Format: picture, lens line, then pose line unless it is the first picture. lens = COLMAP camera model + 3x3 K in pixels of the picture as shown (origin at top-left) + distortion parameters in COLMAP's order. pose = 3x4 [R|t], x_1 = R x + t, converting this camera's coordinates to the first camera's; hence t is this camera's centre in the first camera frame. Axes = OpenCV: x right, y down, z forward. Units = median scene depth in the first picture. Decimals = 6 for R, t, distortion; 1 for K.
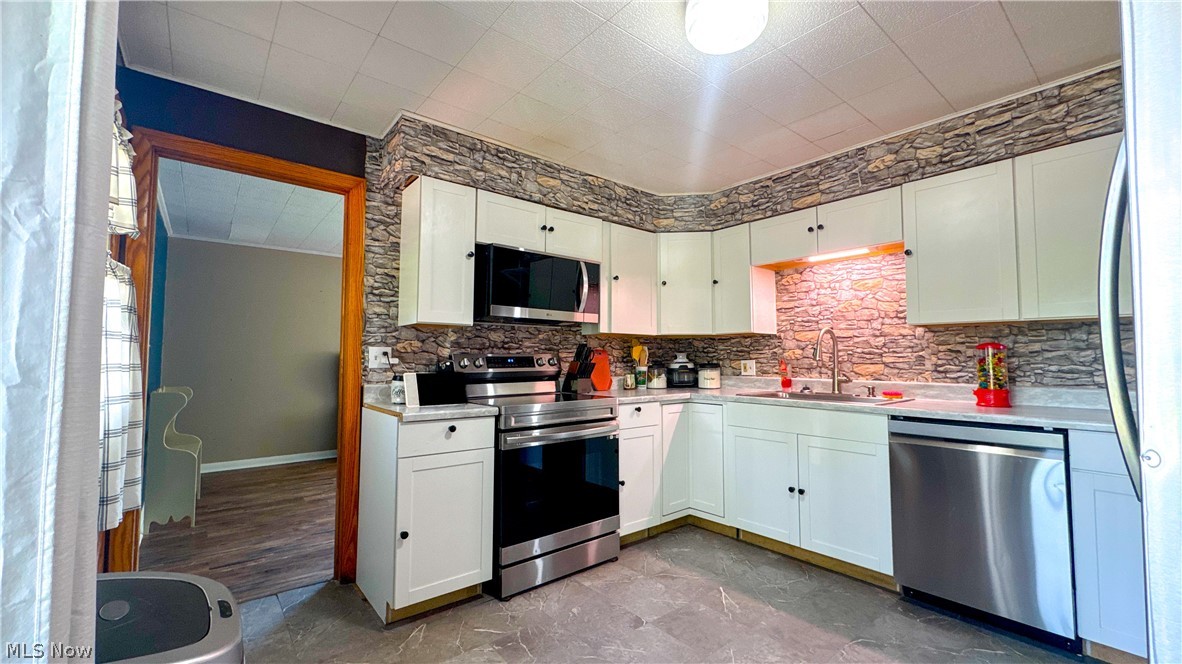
lens RADIAL K [[470.5, 0, 596.8], [0, 470.5, 332.7], [0, 0, 1]] dist [0.001086, 0.000019]
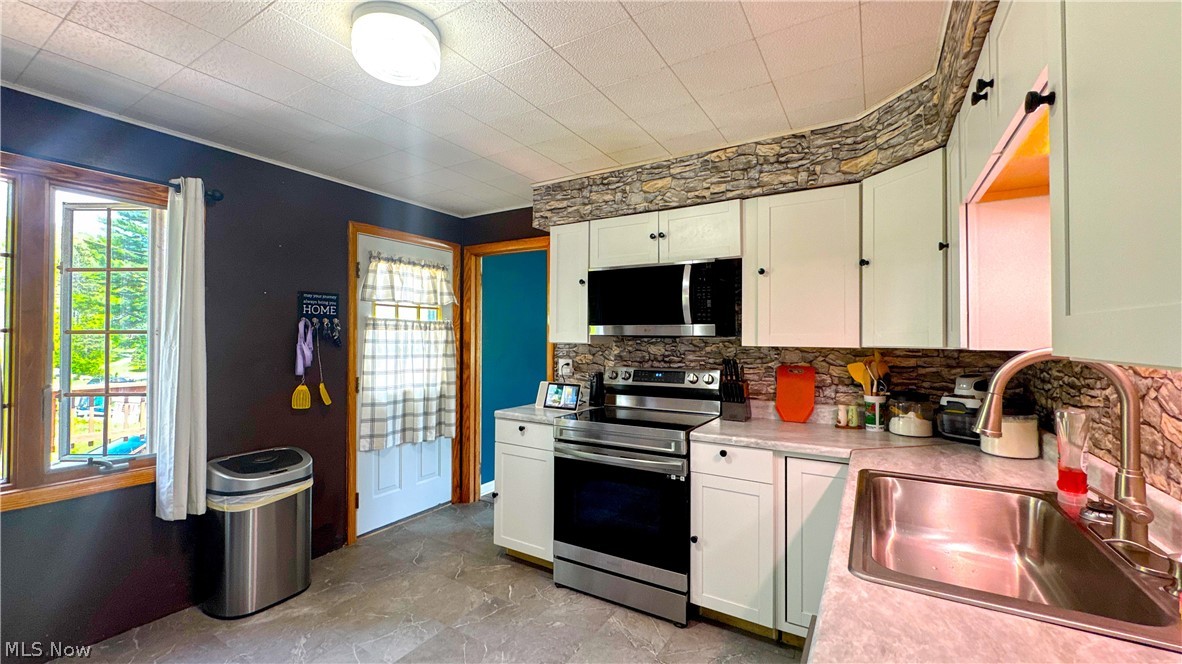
lens RADIAL K [[470.5, 0, 597.0], [0, 470.5, 333.6], [0, 0, 1]] dist [0.001086, 0.000019]
pose [[0.338200, -0.009795, -0.941023, 0.738957], [0.045682, 0.998938, 0.006020, -0.041089], [0.939965, -0.045024, 0.338289, 0.578013]]
